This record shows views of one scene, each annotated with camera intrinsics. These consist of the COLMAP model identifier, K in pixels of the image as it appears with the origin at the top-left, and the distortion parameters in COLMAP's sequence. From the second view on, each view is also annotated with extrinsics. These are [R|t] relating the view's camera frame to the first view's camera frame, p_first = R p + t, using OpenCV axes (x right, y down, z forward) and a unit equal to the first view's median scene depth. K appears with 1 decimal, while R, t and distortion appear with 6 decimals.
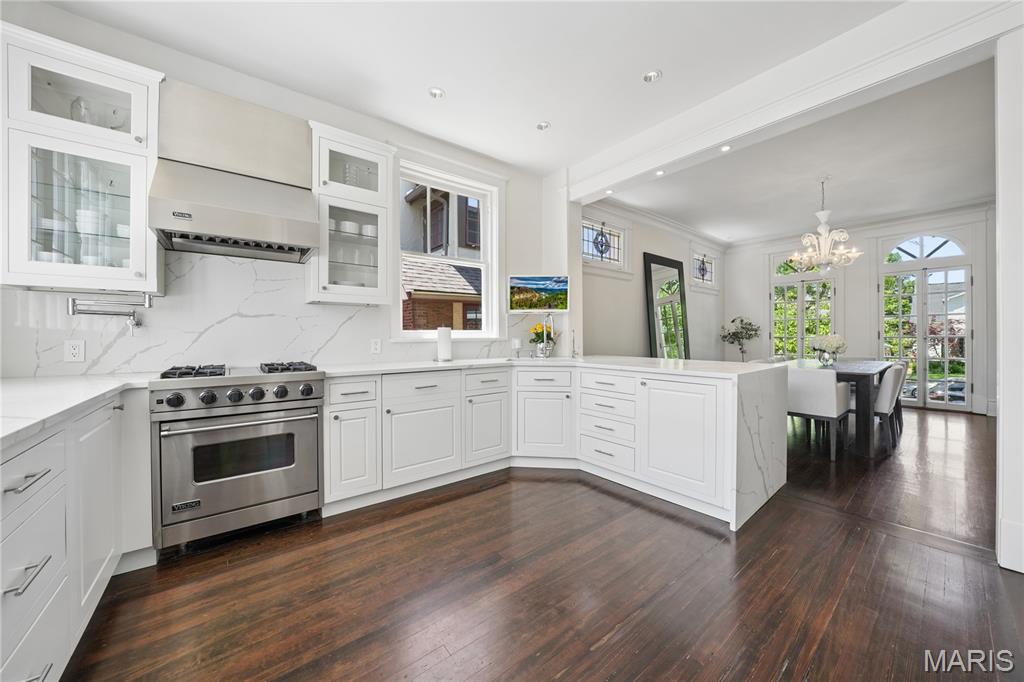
lens RADIAL K [[361.3, 0, 517.1], [0, 361.3, 335.8], [0, 0, 1]] dist [-0.017586, 0.000094]
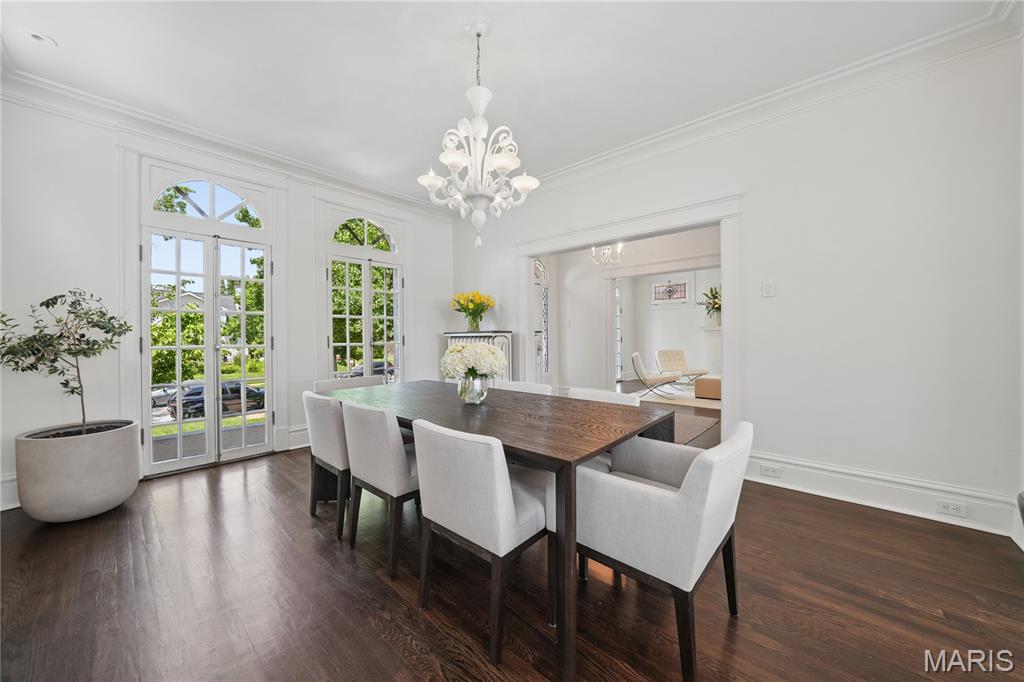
lens RADIAL K [[361.3, 0, 513.1], [0, 361.3, 341.0], [0, 0, 1]] dist [-0.017586, 0.000094]
pose [[-0.141928, -0.005620, 0.989861, 0.371161], [0.003567, 0.999974, 0.006189, -0.009438], [-0.989871, 0.004409, -0.141904, 1.030871]]
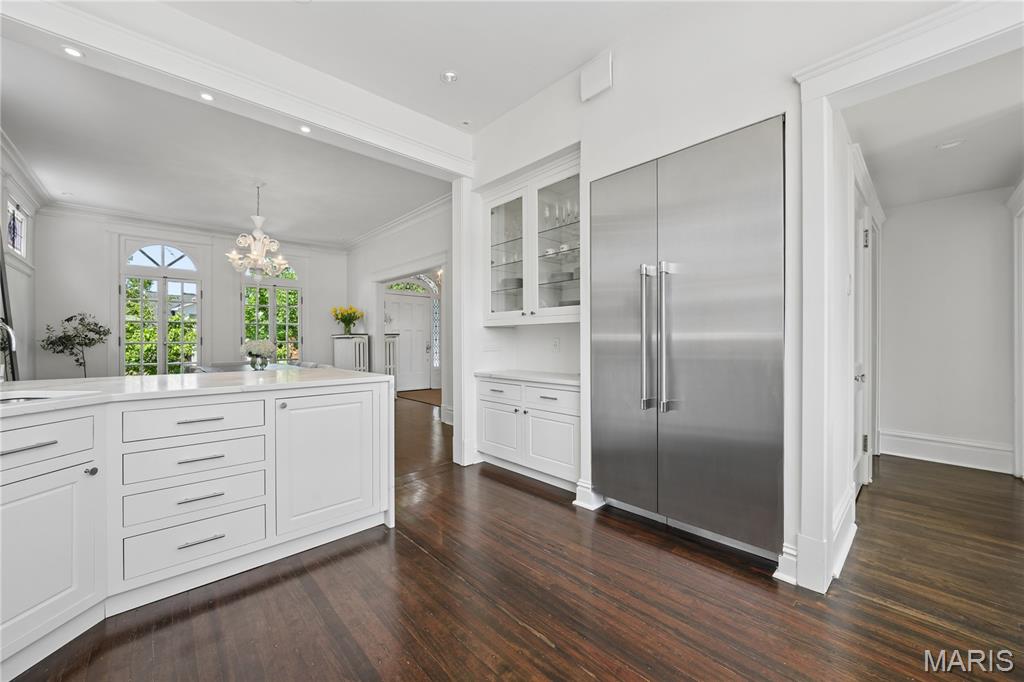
lens RADIAL K [[385.9, 0, 513.5], [0, 385.9, 341.5], [0, 0, 1]] dist [-0.014097, 0.001387]
pose [[-0.061682, 0.000968, 0.998095, -0.259935], [0.000896, 0.999999, -0.000915, 0.003912], [-0.998095, 0.000838, -0.061683, 0.351555]]
